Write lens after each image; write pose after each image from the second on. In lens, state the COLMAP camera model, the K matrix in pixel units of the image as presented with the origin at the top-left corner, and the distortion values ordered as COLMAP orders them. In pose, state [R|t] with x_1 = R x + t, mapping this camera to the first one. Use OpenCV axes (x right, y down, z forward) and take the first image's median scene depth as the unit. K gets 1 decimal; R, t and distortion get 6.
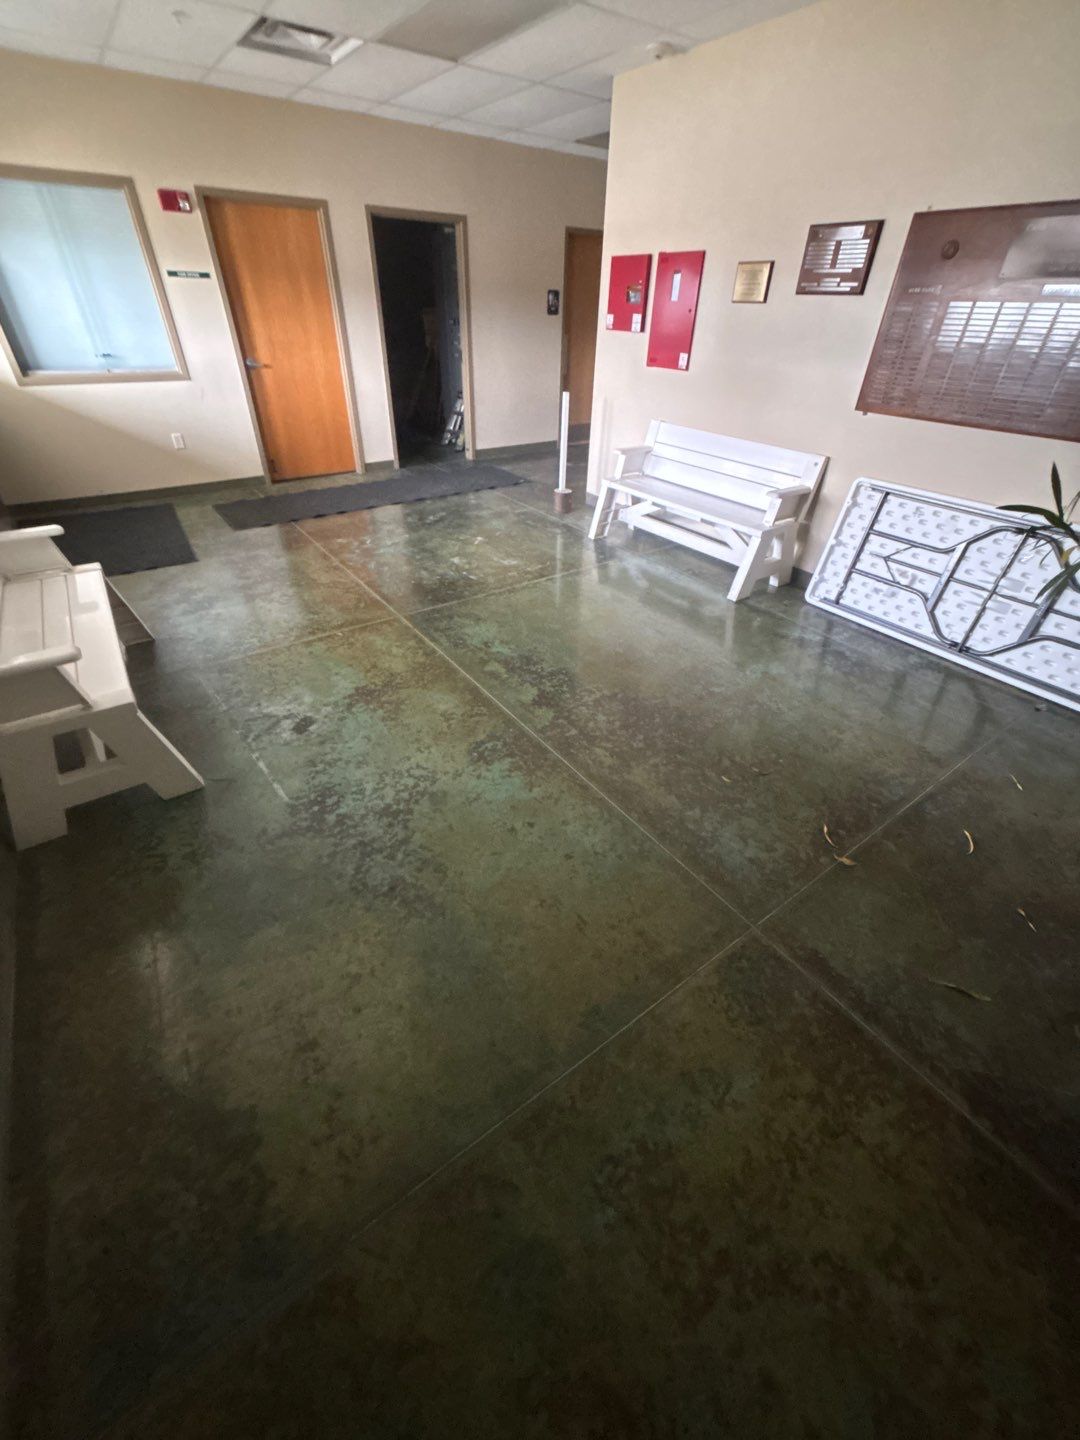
lens RADIAL K [[577.6, 0, 540.0], [0, 577.6, 720.0], [0, 0, 1]] dist [0.001977, -0.002979]
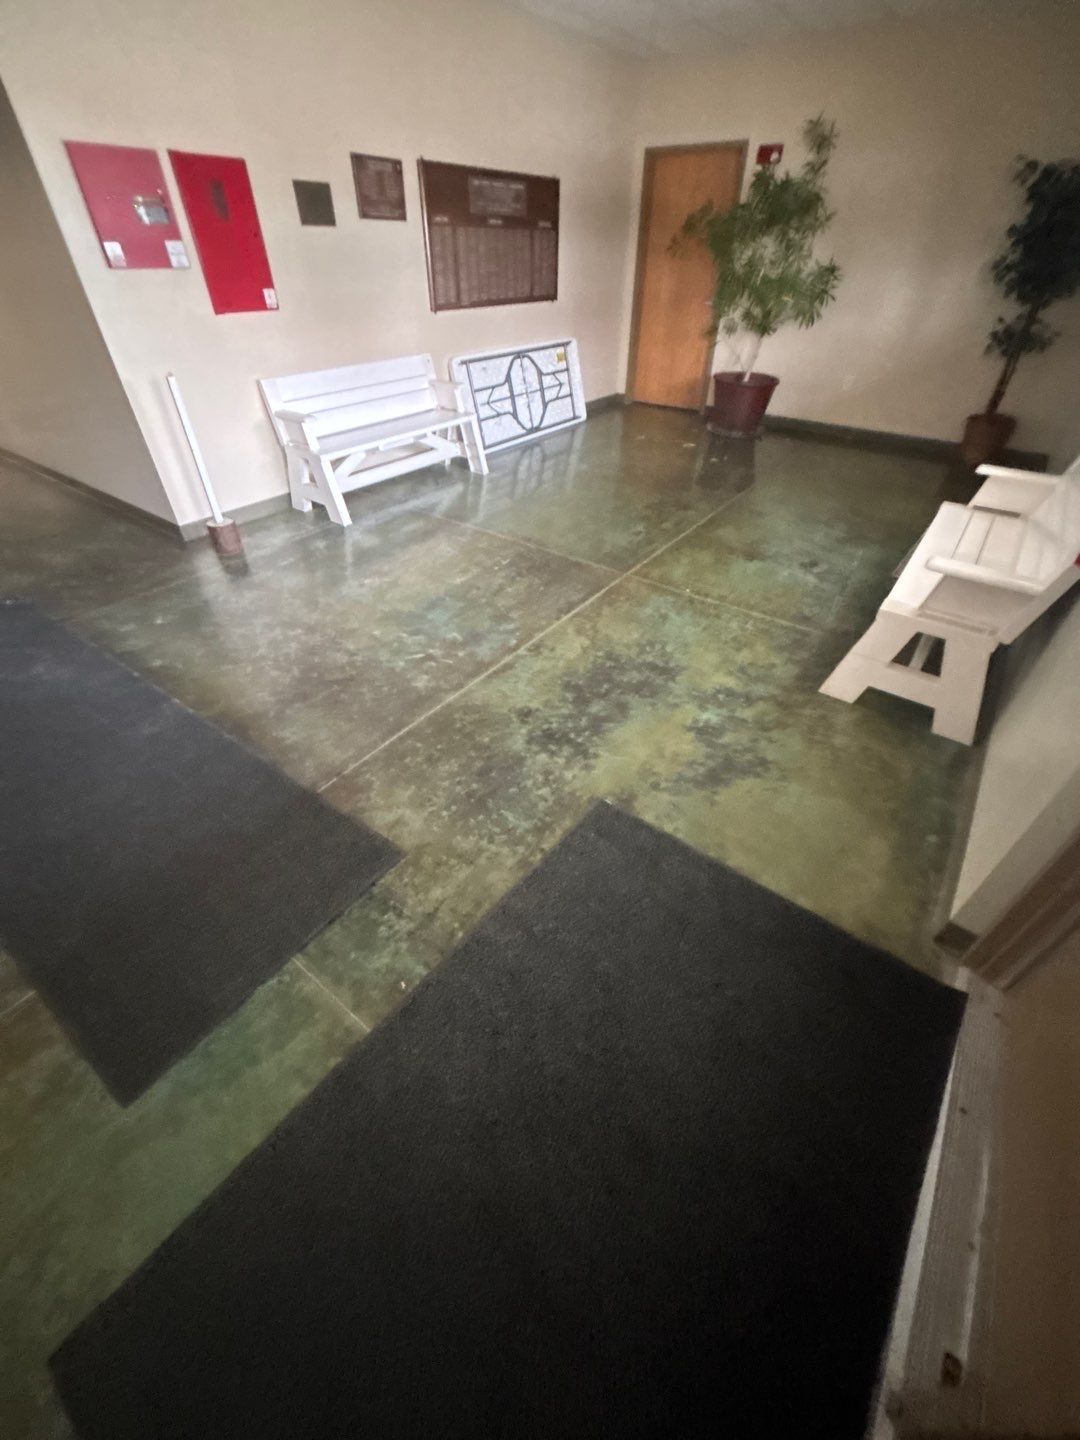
lens RADIAL K [[577.6, 0, 540.0], [0, 577.6, 720.0], [0, 0, 1]] dist [0.001977, -0.002979]
pose [[-0.308021, -0.620884, 0.720851, -1.075572], [0.551082, 0.501194, 0.667168, -0.803883], [-0.775520, 0.602749, 0.187780, 1.105120]]
